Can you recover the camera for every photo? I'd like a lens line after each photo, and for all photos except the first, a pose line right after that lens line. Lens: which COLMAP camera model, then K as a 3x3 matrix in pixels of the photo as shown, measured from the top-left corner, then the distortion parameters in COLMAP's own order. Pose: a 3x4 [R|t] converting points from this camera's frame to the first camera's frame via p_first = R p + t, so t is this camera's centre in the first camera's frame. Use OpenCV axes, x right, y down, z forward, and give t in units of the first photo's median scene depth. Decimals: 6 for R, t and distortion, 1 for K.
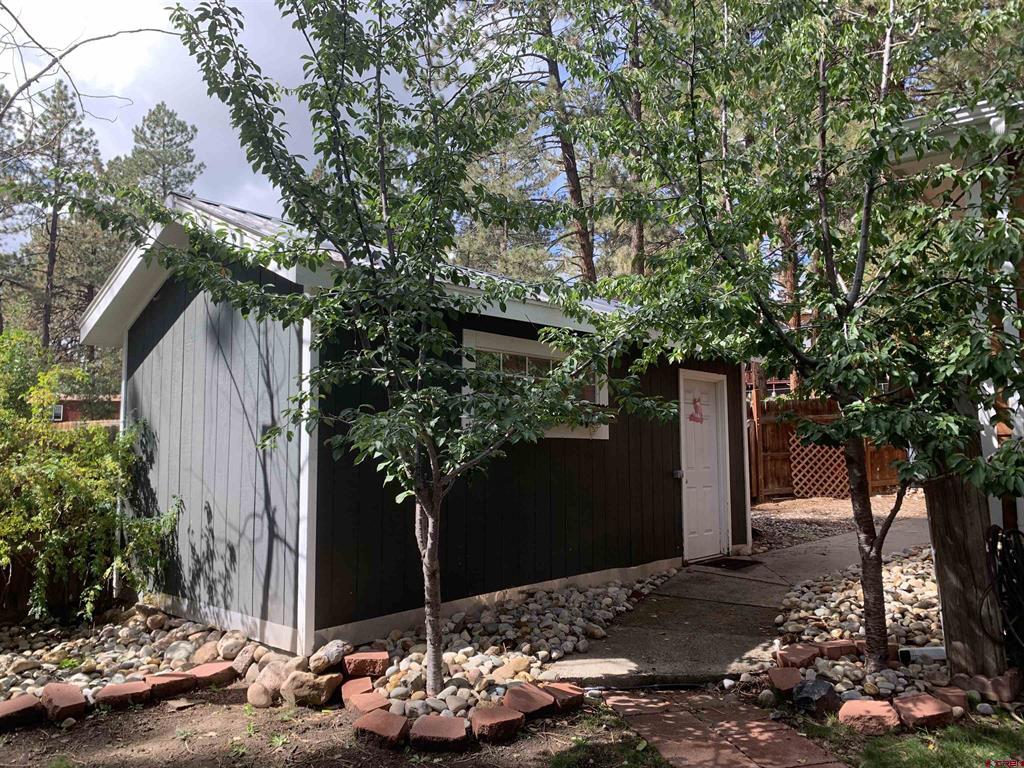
lens RADIAL K [[759.7, 0, 512.0], [0, 759.7, 384.0], [0, 0, 1]] dist [0.019990, -0.004107]
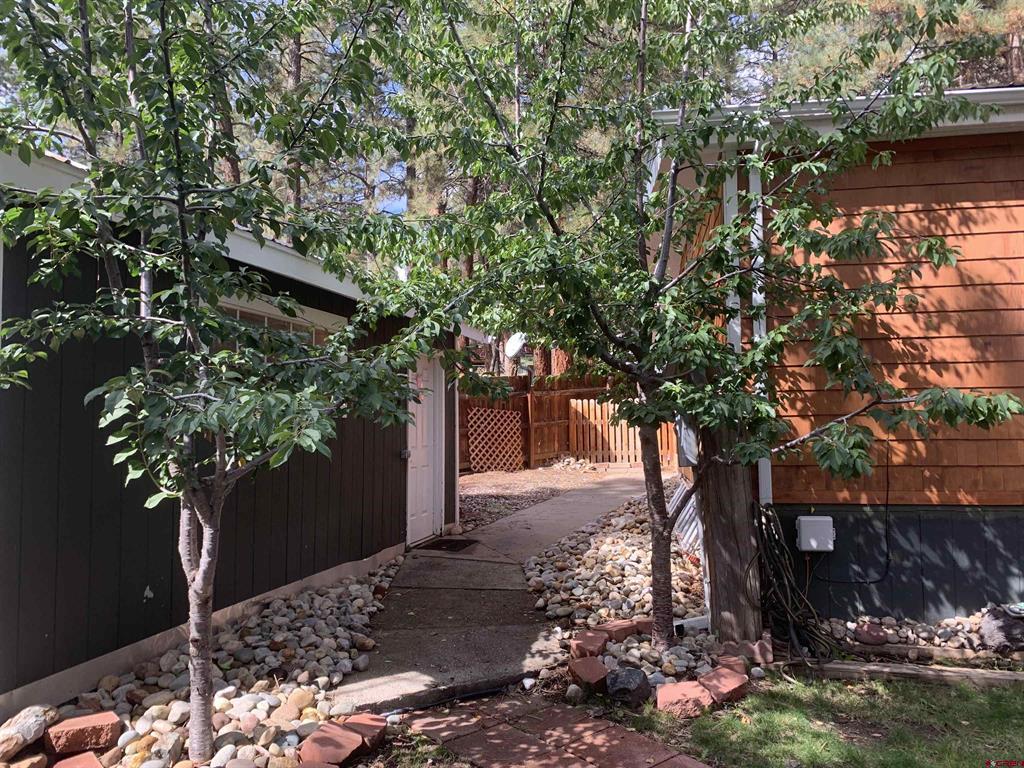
lens RADIAL K [[769.1, 0, 512.0], [0, 769.1, 384.0], [0, 0, 1]] dist [0.003508, -0.002617]
pose [[0.891817, 0.024582, 0.451728, -0.164853], [-0.040230, 0.998876, 0.025068, 0.007286], [-0.450604, -0.040530, 0.891803, 0.189697]]
